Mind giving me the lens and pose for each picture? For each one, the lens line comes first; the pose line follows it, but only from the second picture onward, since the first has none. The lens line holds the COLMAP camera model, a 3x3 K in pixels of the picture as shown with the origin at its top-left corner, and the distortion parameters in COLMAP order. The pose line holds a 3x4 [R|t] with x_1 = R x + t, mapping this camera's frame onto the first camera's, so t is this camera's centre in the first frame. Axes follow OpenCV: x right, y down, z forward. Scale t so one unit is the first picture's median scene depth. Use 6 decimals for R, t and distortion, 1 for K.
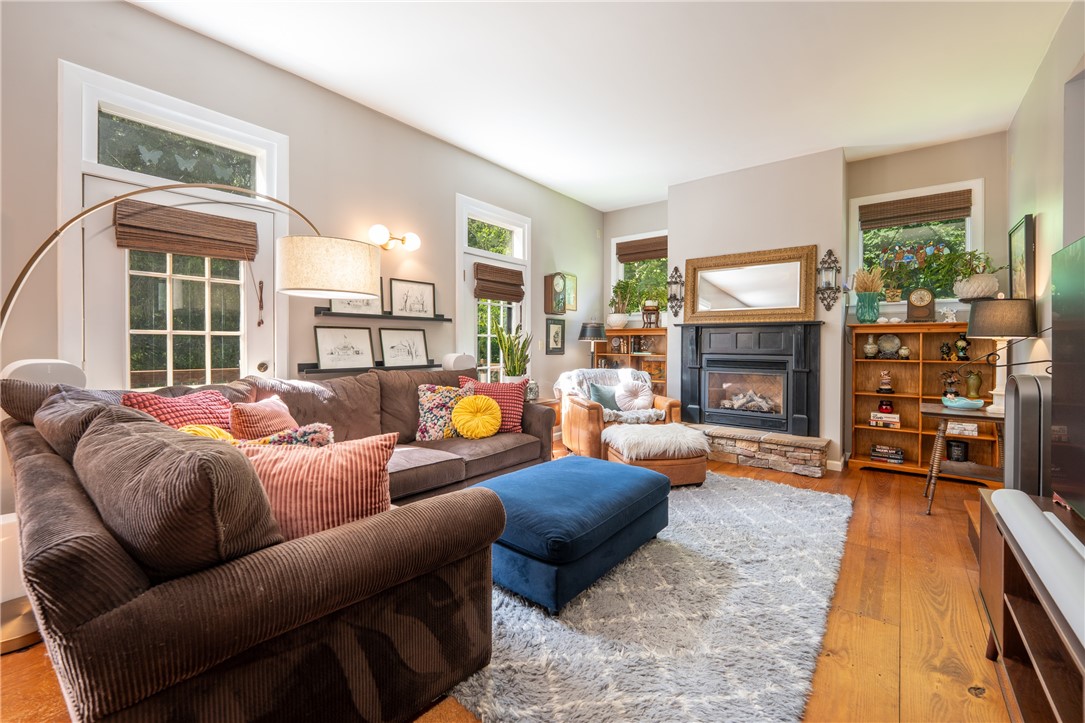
lens RADIAL K [[442.2, 0, 543.1], [0, 442.2, 354.3], [0, 0, 1]] dist [-0.012169, -0.000265]
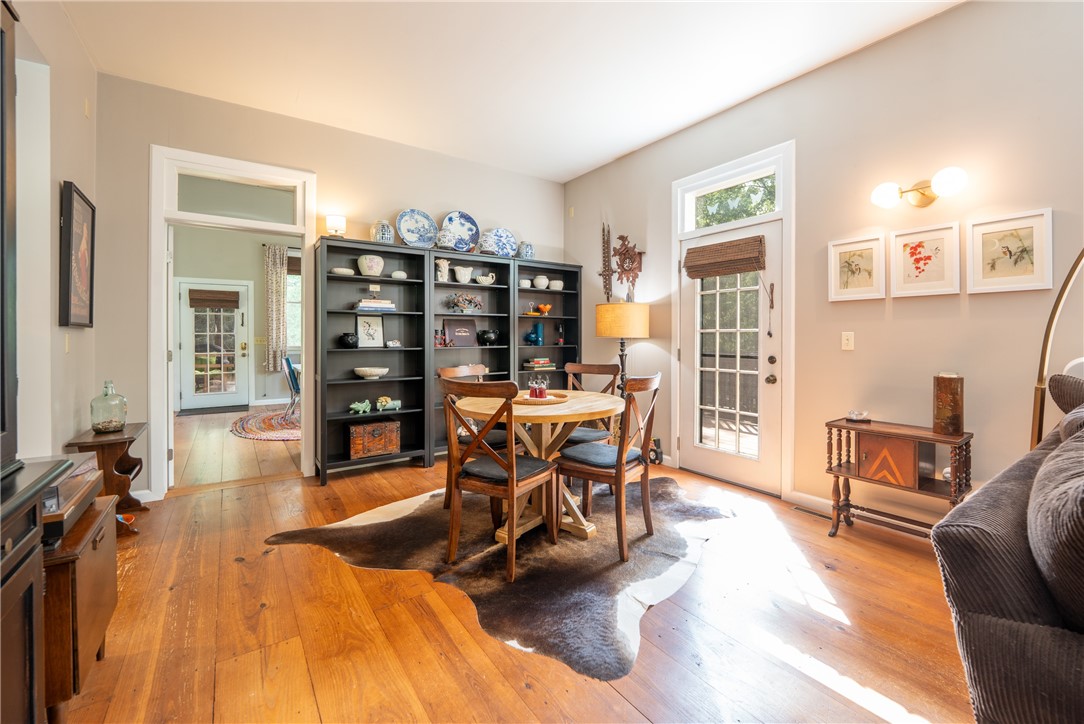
lens RADIAL K [[441.8, 0, 533.5], [0, 441.8, 337.8], [0, 0, 1]] dist [-0.012169, -0.000265]
pose [[-0.287712, -0.006616, -0.957694, 0.483393], [-0.025367, 0.999678, 0.000715, -0.009476], [0.957381, 0.024500, -0.287787, 0.585882]]
